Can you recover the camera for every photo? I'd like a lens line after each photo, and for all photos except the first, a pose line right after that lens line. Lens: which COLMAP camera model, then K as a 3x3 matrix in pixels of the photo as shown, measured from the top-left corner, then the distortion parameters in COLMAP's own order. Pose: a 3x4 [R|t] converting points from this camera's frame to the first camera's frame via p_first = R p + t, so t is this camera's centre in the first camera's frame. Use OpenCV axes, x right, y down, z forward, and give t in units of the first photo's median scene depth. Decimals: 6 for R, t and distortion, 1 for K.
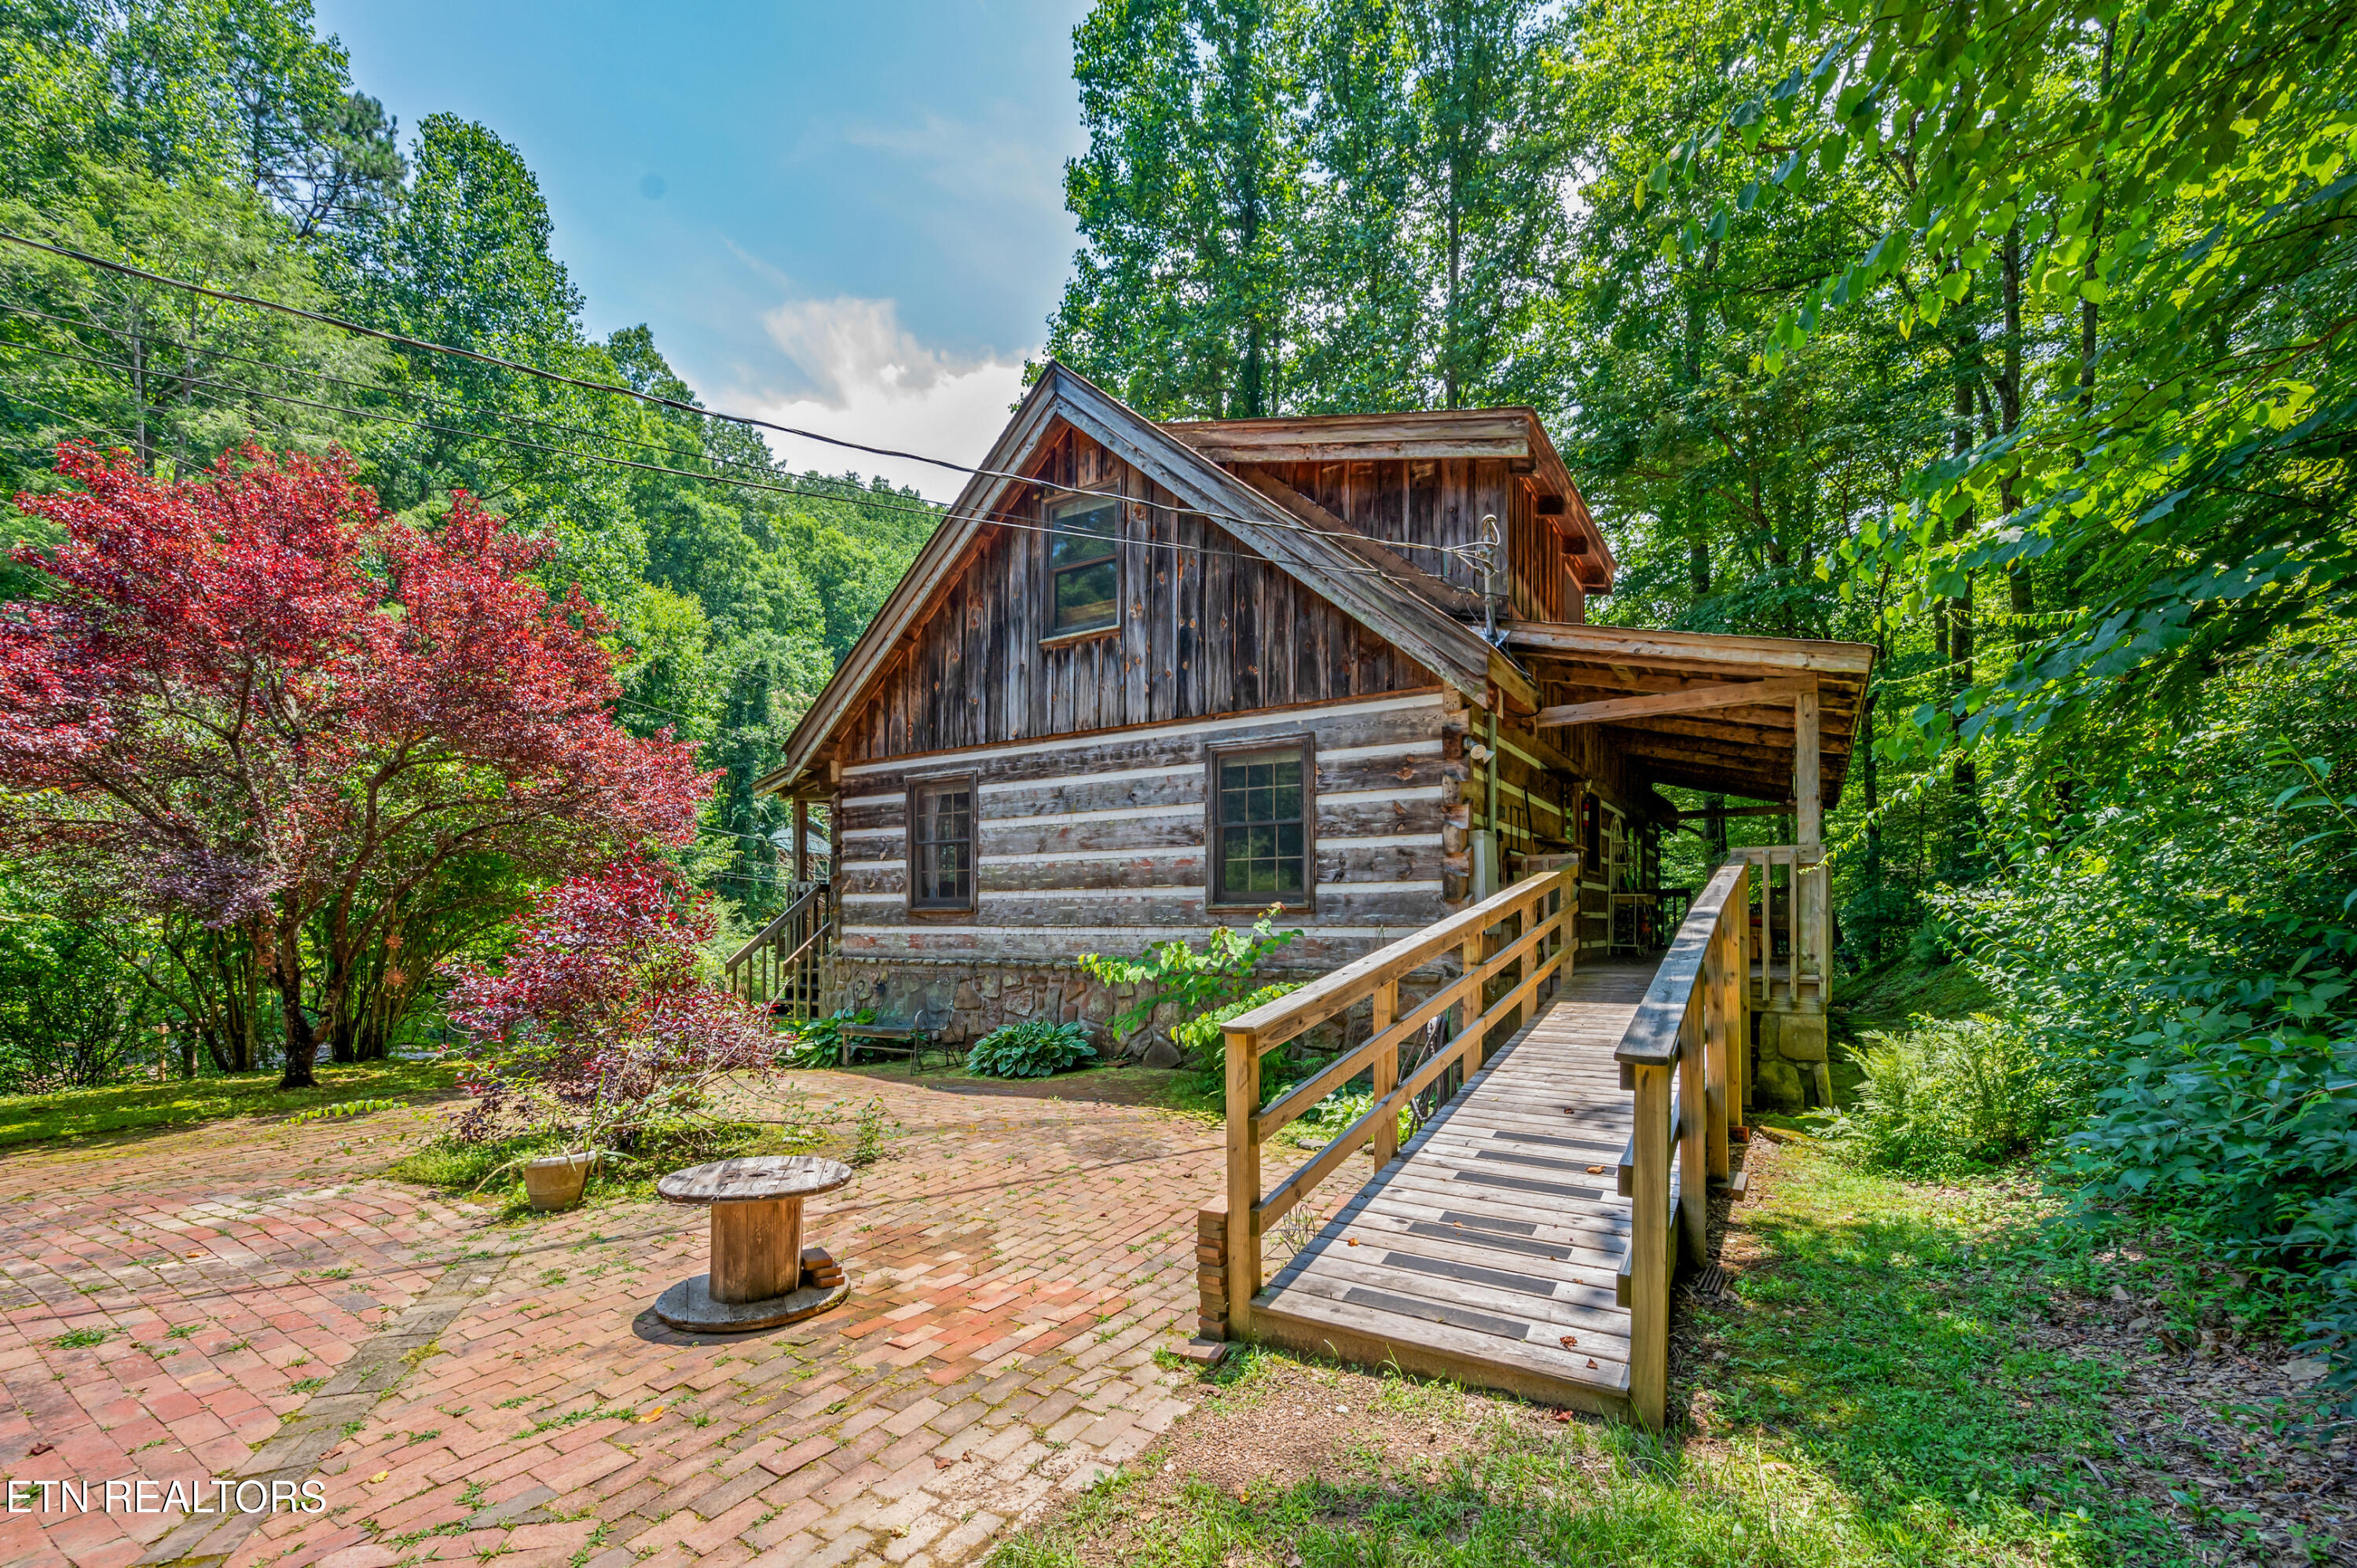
lens RADIAL K [[947.8, 0, 1049.1], [0, 947.8, 917.7], [0, 0, 1]] dist [-0.000978, -0.000182]
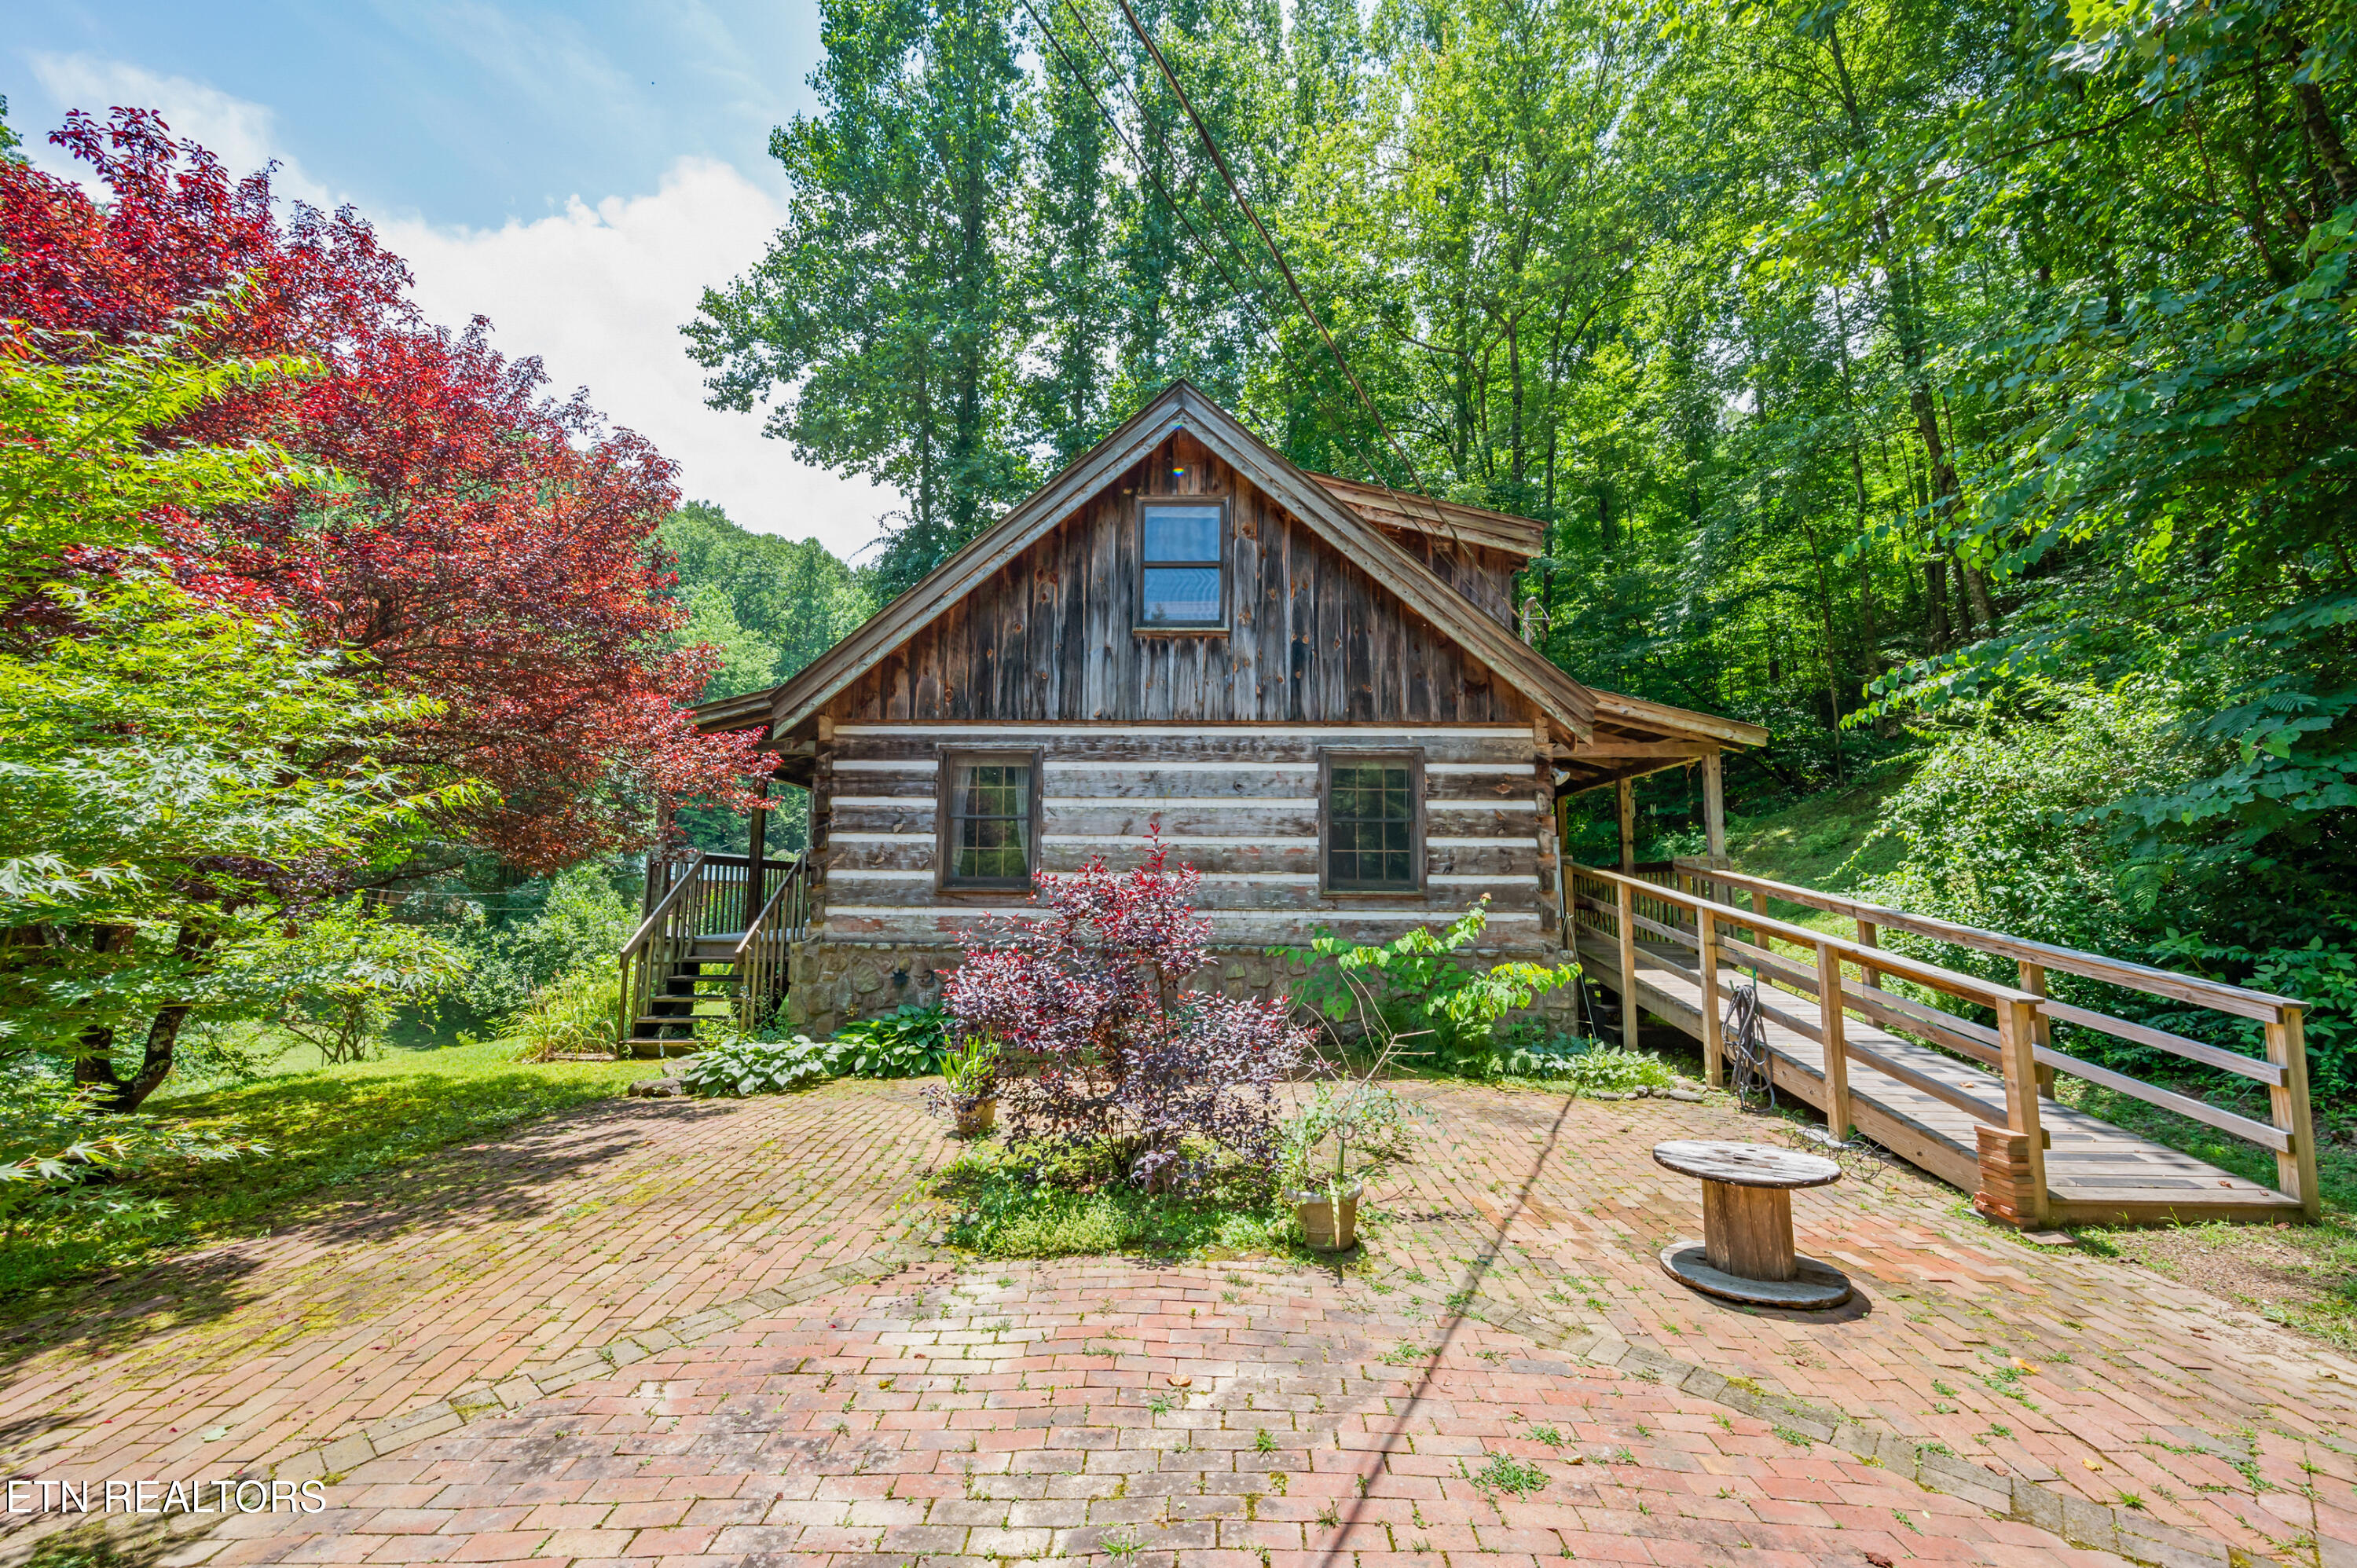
lens RADIAL K [[947.8, 0, 1167.1], [0, 947.8, 790.3], [0, 0, 1]] dist [-0.000978, -0.000182]
pose [[0.860213, 0.060353, 0.506351, -0.526853], [-0.009302, 0.994663, -0.102754, -0.014050], [-0.509850, 0.083680, 0.856184, 0.128260]]
